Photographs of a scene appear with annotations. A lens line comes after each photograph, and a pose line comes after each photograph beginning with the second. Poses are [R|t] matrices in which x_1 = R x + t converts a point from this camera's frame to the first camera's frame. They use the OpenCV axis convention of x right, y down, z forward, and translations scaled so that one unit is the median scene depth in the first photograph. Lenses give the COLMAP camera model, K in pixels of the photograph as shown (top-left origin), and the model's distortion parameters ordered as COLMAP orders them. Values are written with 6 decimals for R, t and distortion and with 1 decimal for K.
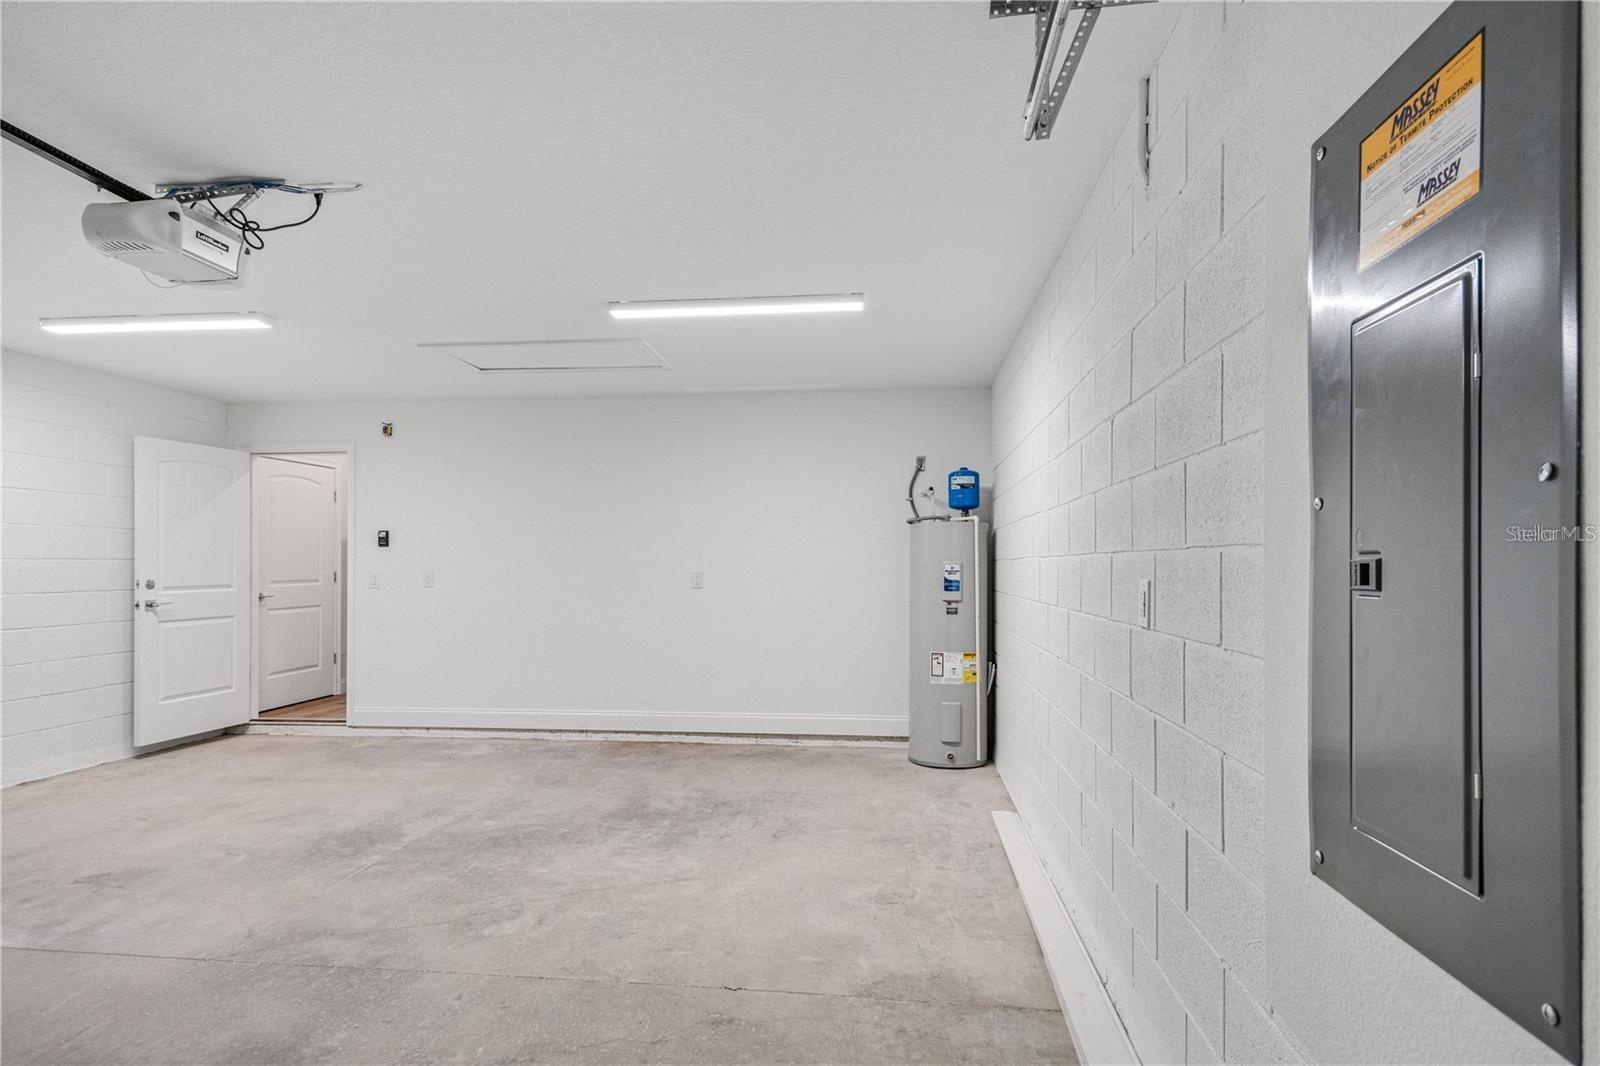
lens RADIAL K [[795.5, 0, 808.6], [0, 795.5, 564.1], [0, 0, 1]] dist [0.000822, -0.007790]
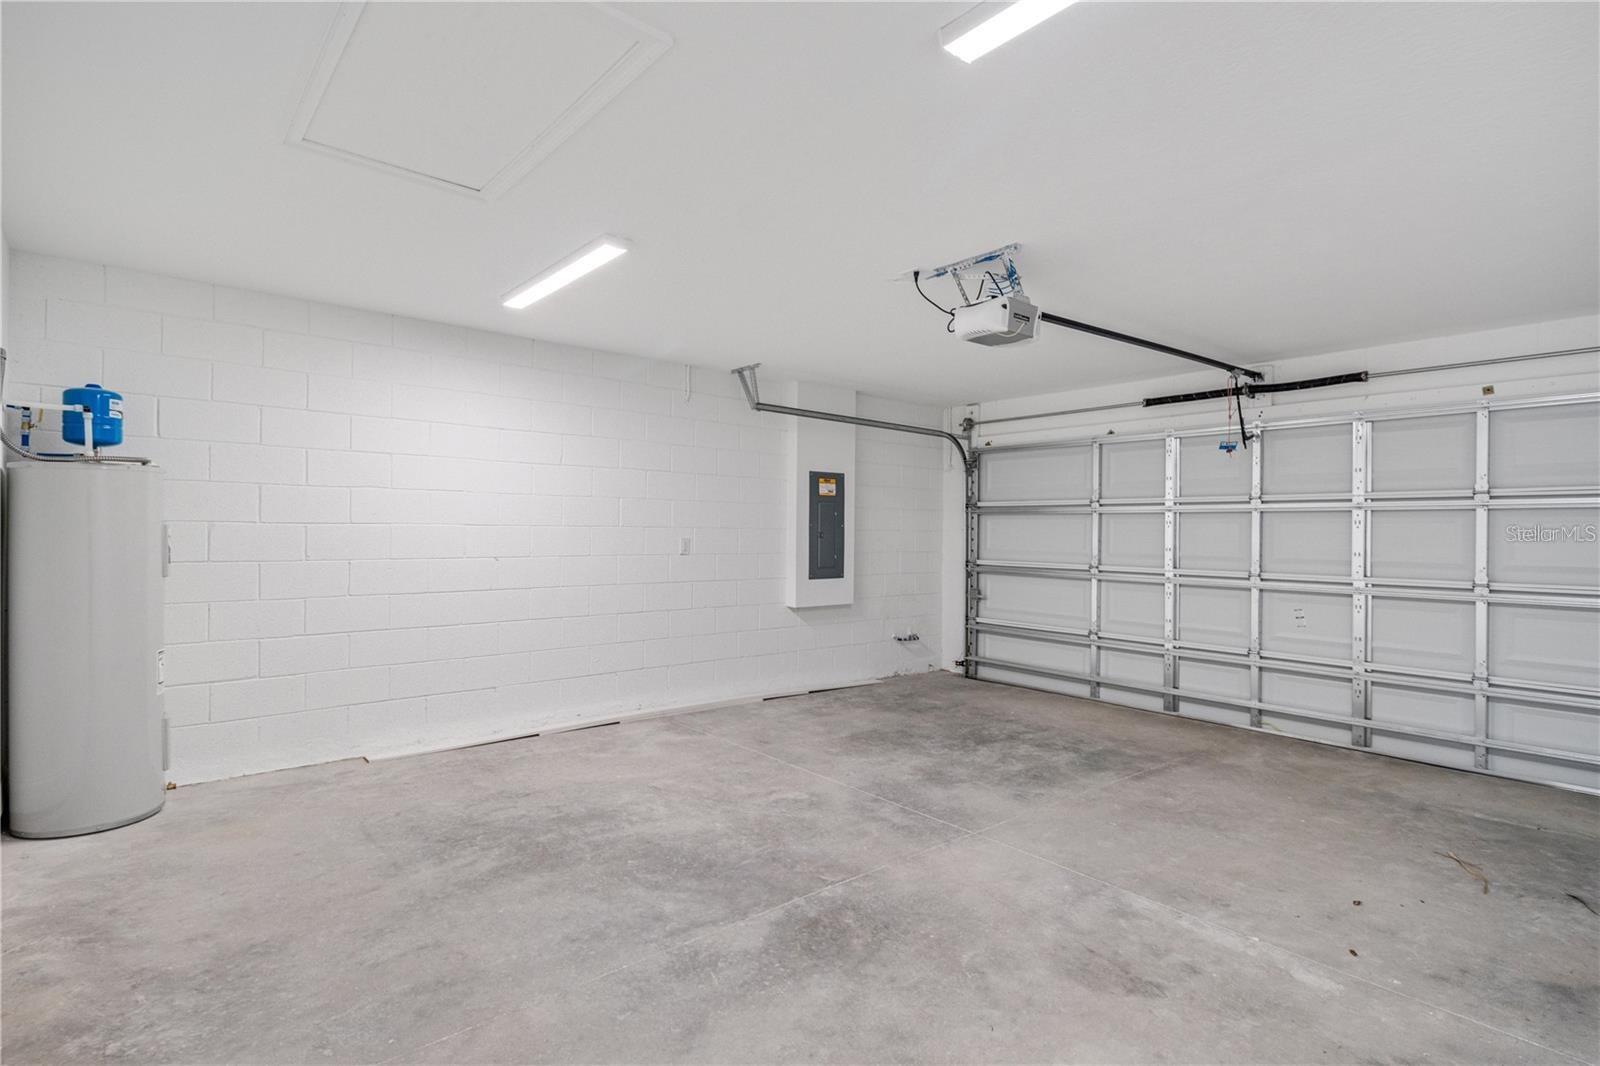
lens RADIAL K [[785.9, 0, 800.0], [0, 785.9, 533.0], [0, 0, 1]] dist [-0.000103, 0.000051]
pose [[-0.718068, -0.014895, 0.695814, -1.020947], [-0.015554, 0.999865, 0.005353, -0.013105], [-0.695800, -0.006978, -0.718202, 1.506717]]
